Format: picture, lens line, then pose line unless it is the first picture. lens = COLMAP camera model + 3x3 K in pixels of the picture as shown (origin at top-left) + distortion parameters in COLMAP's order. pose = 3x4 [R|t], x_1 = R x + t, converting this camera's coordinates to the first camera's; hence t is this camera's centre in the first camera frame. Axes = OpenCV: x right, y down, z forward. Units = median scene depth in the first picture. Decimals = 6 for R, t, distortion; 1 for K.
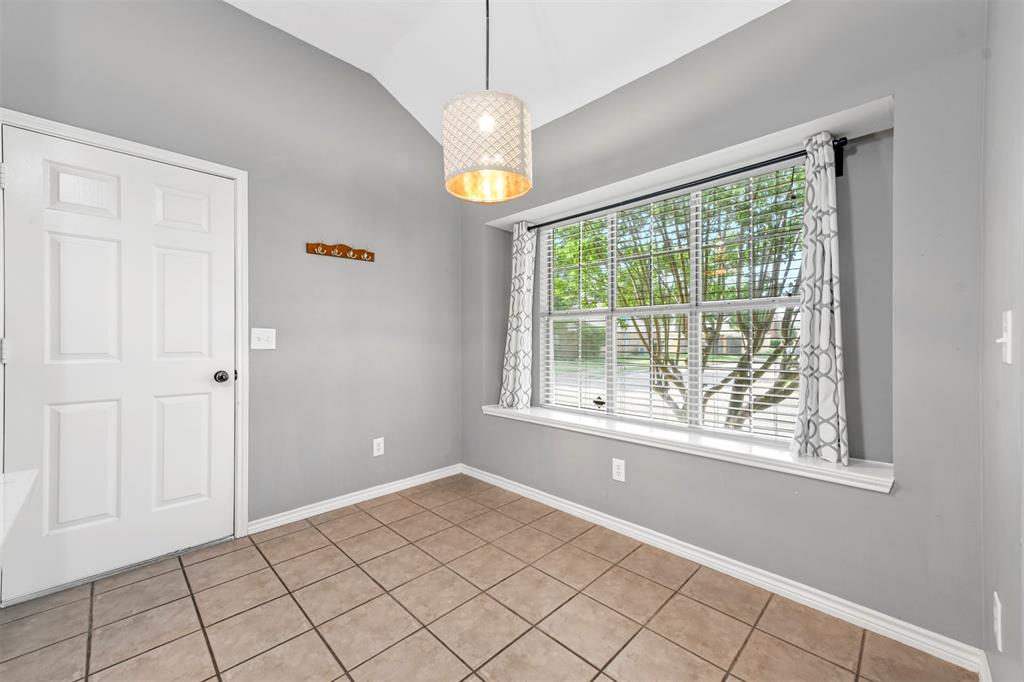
lens RADIAL K [[404.0, 0, 517.3], [0, 404.0, 342.9], [0, 0, 1]] dist [0.015711, -0.000117]
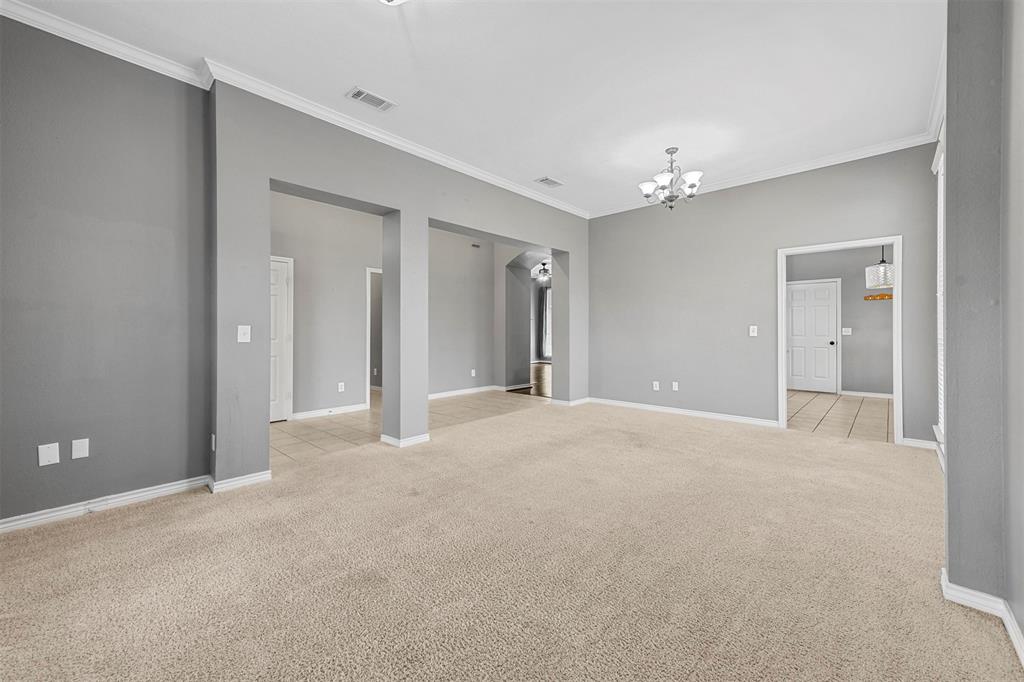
lens RADIAL K [[404.0, 0, 506.8], [0, 404.0, 332.7], [0, 0, 1]] dist [0.015711, -0.000117]
pose [[0.016458, 0.000003, -0.999865, 2.903704], [-0.003089, 0.999995, -0.000048, 0.007441], [0.999860, 0.003089, 0.016458, -1.927823]]
